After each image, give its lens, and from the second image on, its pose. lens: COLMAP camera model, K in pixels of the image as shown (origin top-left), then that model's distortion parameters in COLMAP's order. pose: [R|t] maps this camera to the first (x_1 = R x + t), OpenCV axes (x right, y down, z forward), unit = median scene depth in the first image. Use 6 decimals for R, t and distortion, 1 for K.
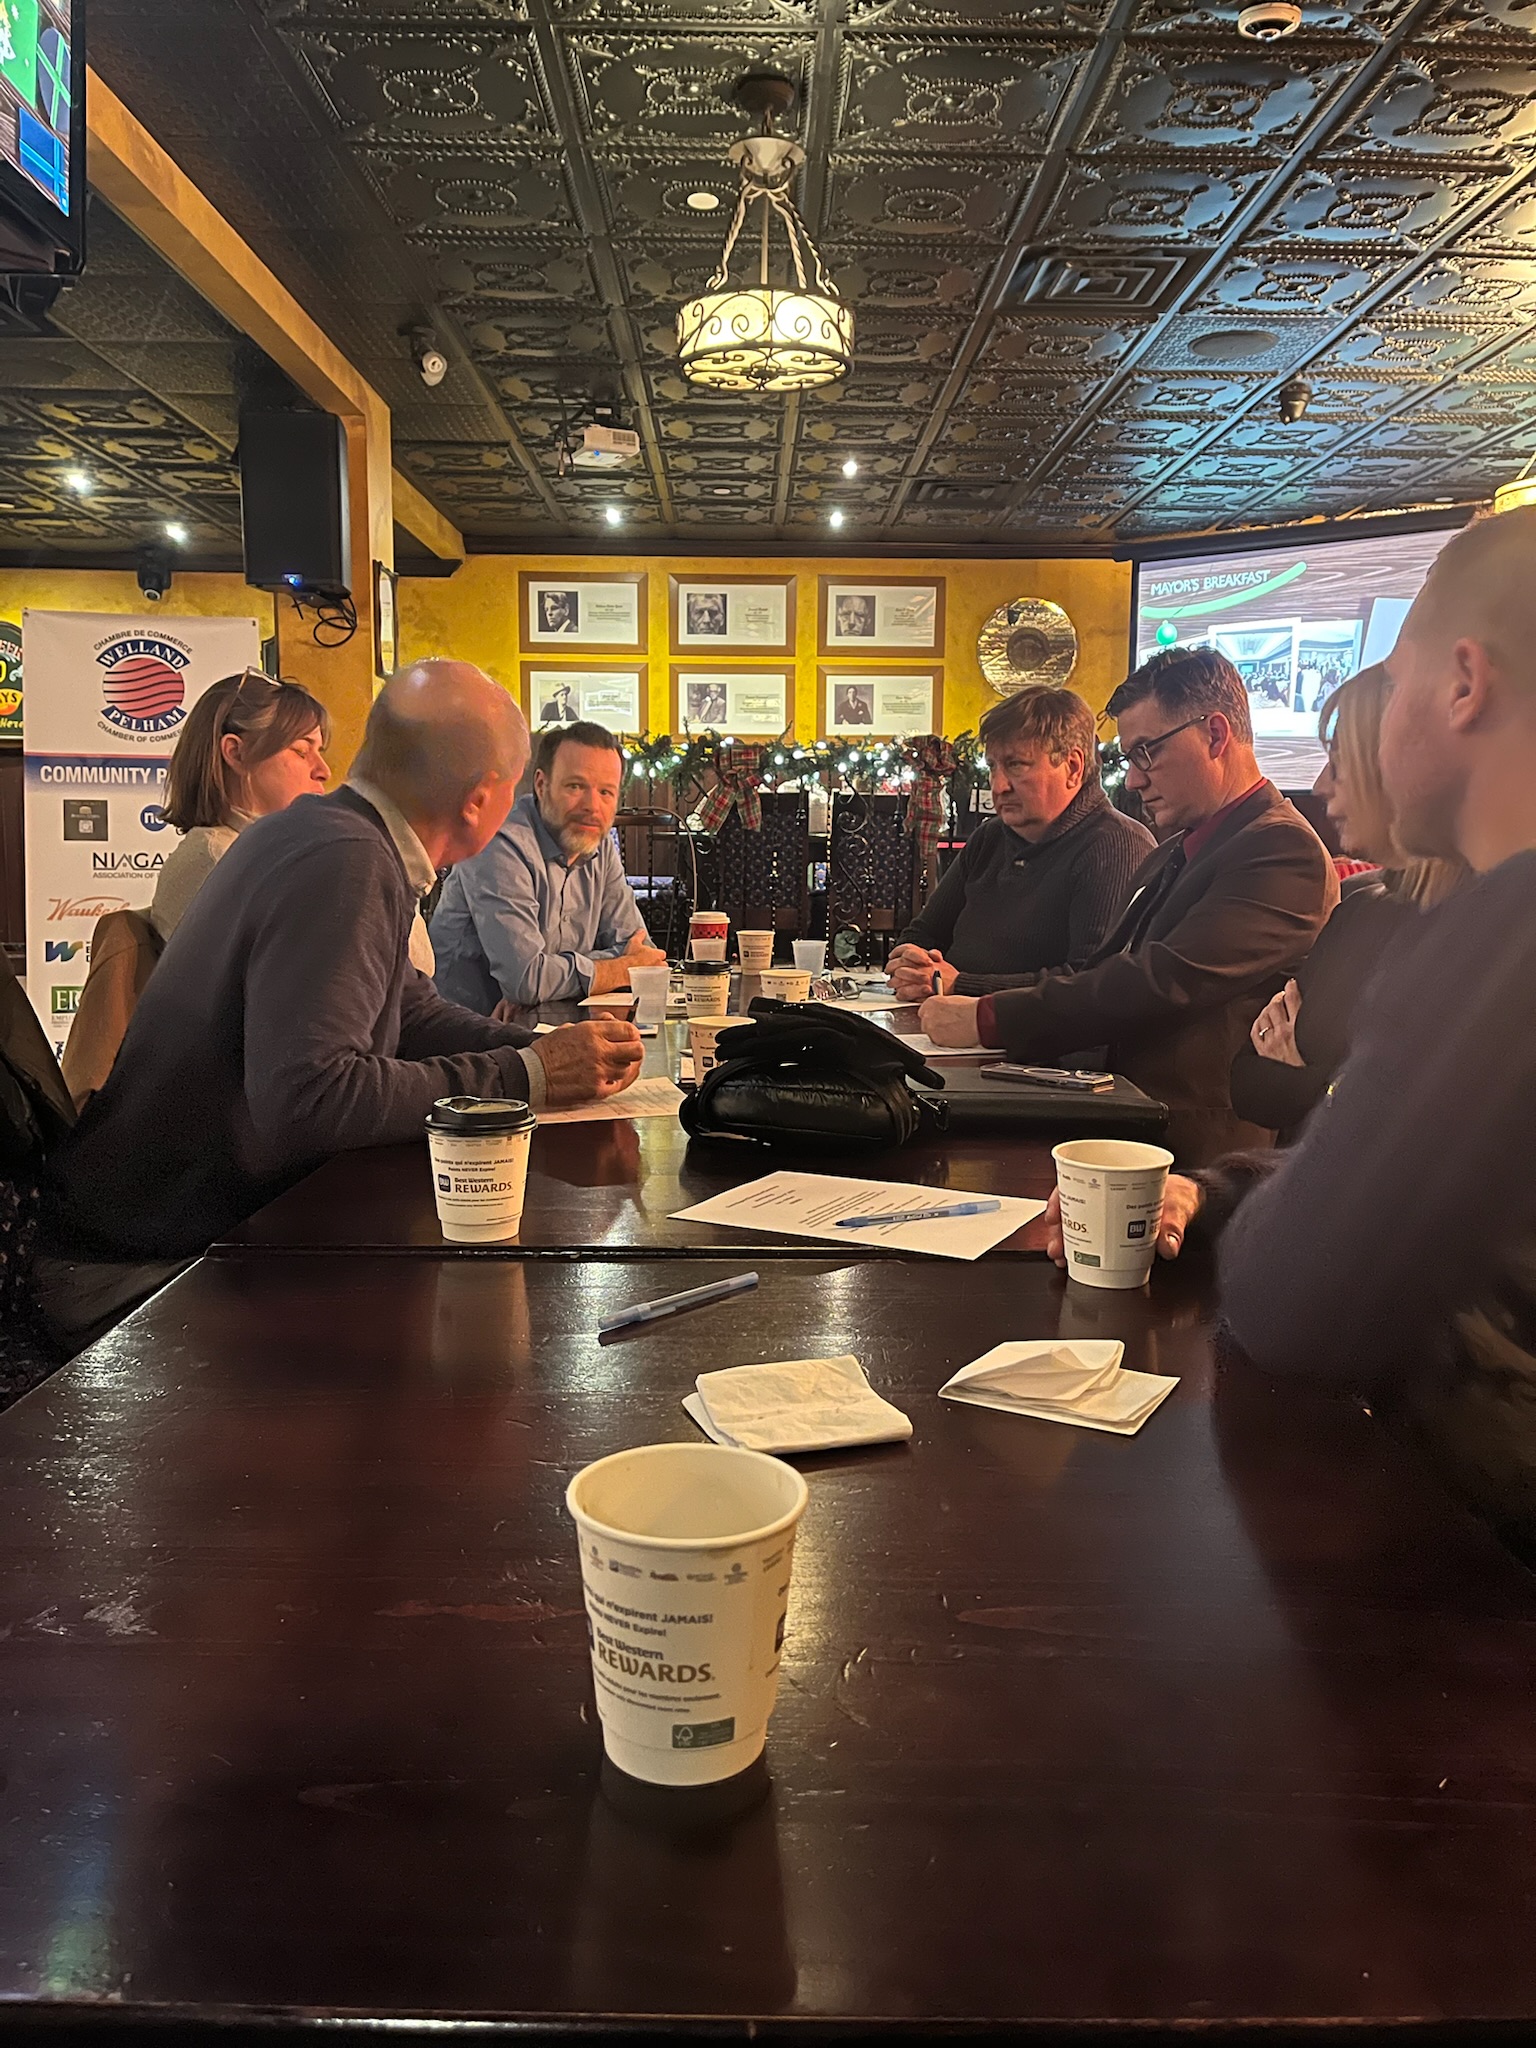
lens RADIAL K [[1547.7, 0, 768.0], [0, 1547.7, 1024.0], [0, 0, 1]] dist [0.060199, -0.084794]
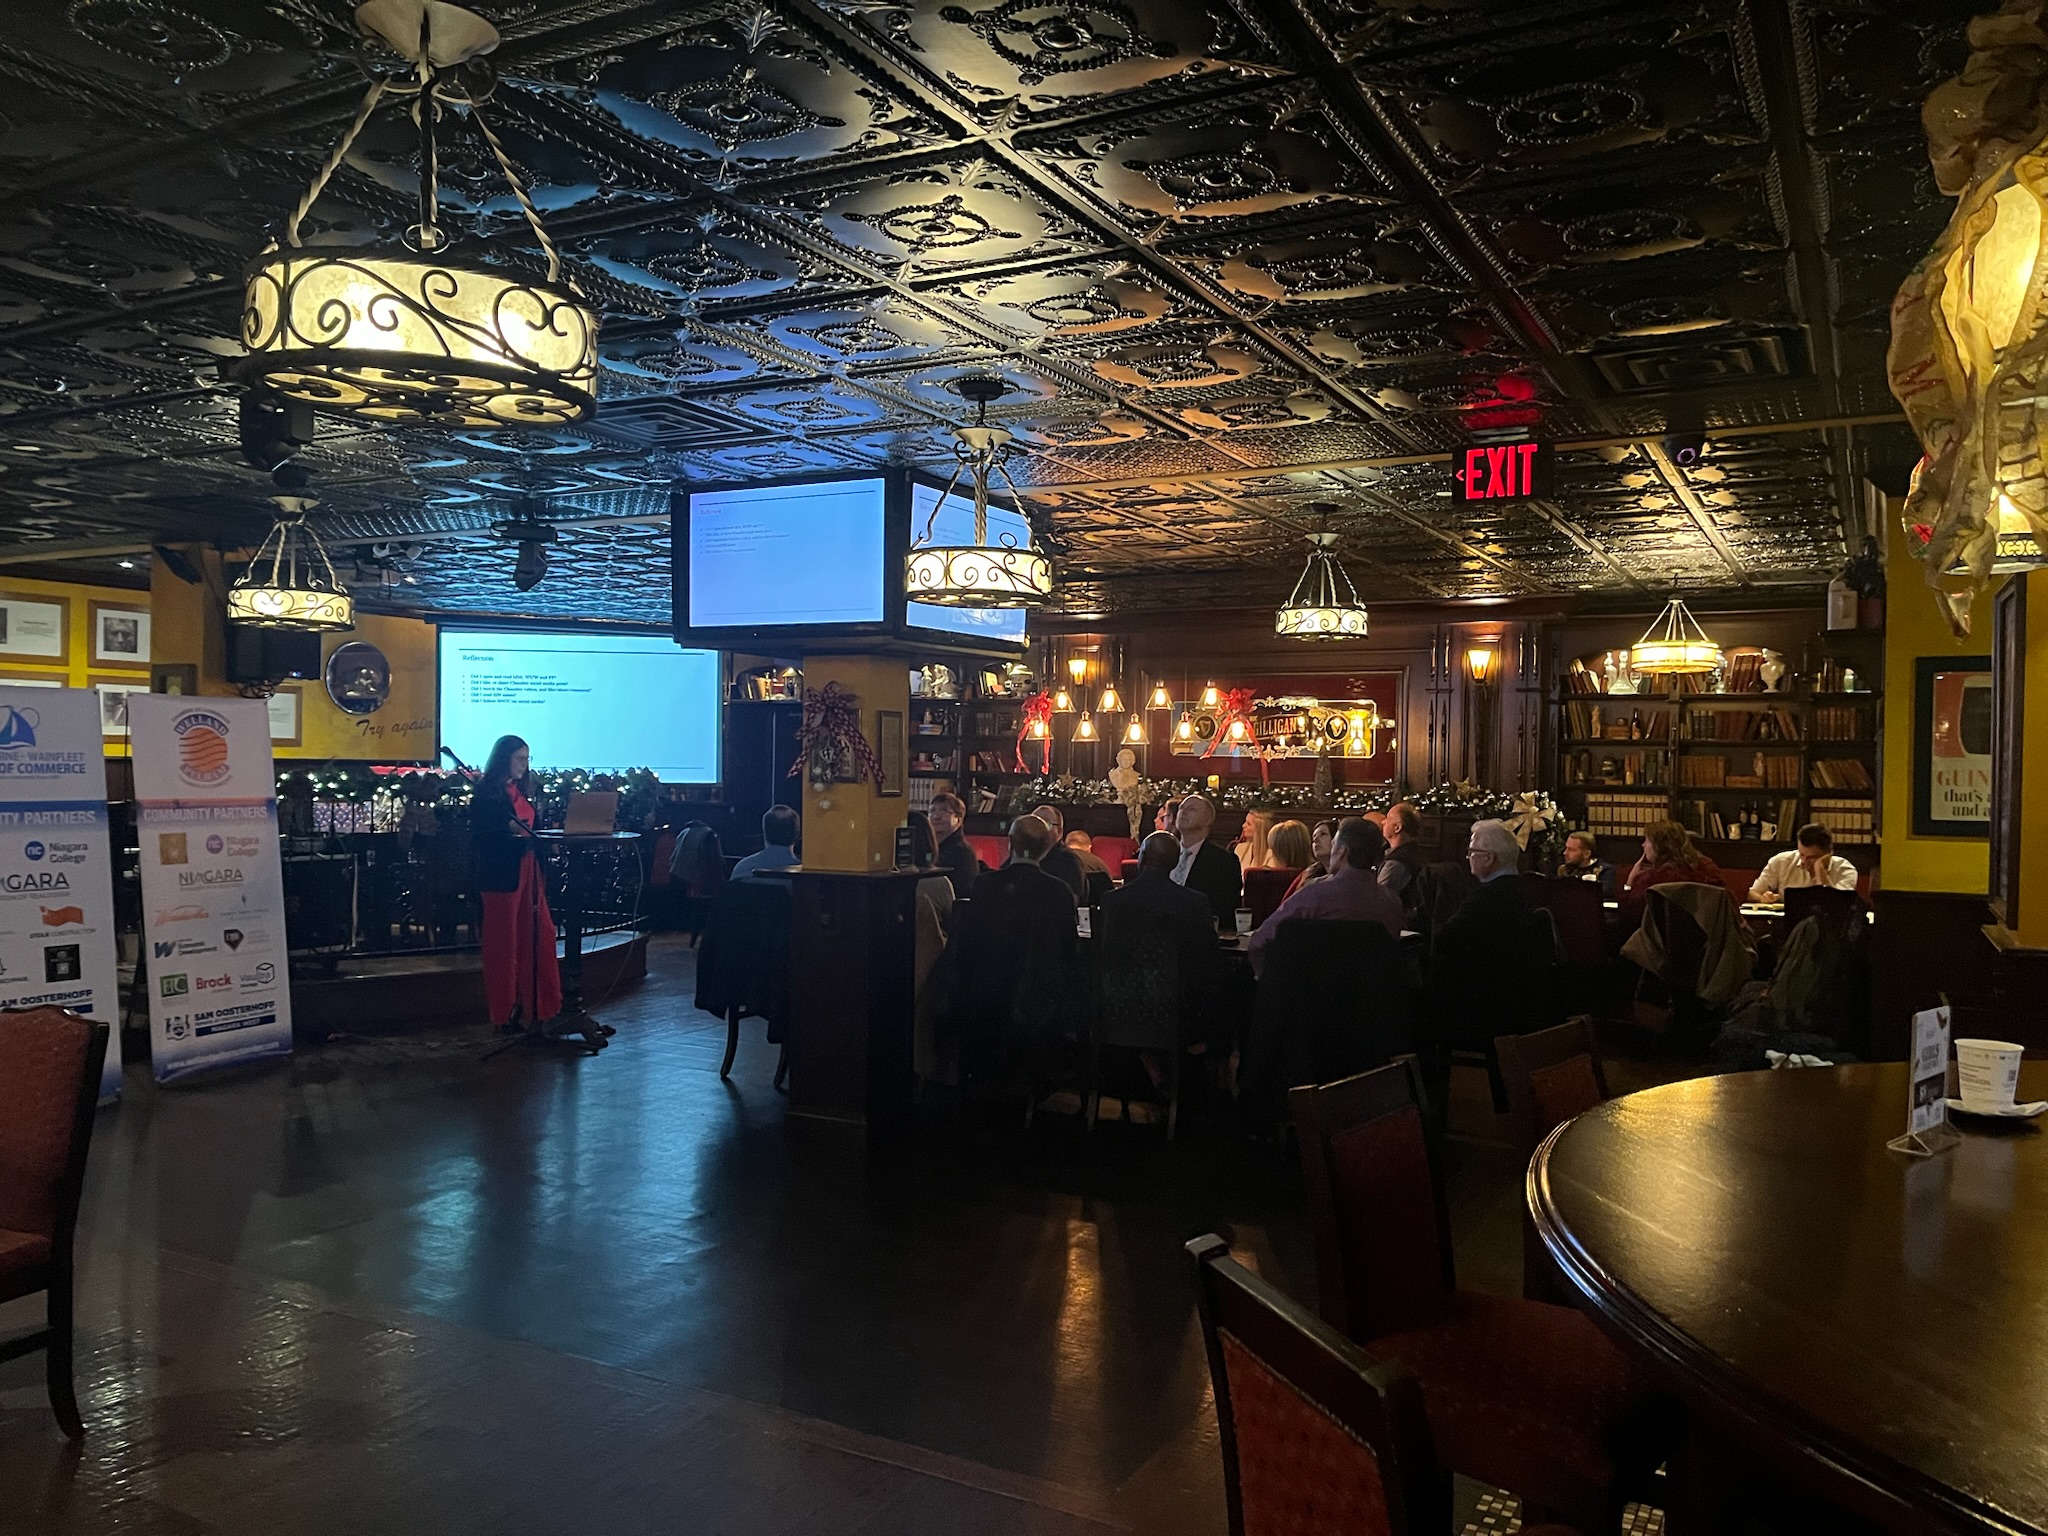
lens RADIAL K [[1546.4, 0, 1024.0], [0, 1546.4, 768.0], [0, 0, 1]] dist [0.084450, -0.130202]
pose [[0.495042, -0.004359, 0.868858, -0.748361], [0.097019, 0.994011, -0.050291, -0.037376], [-0.863435, 0.109191, 0.492500, -0.173044]]
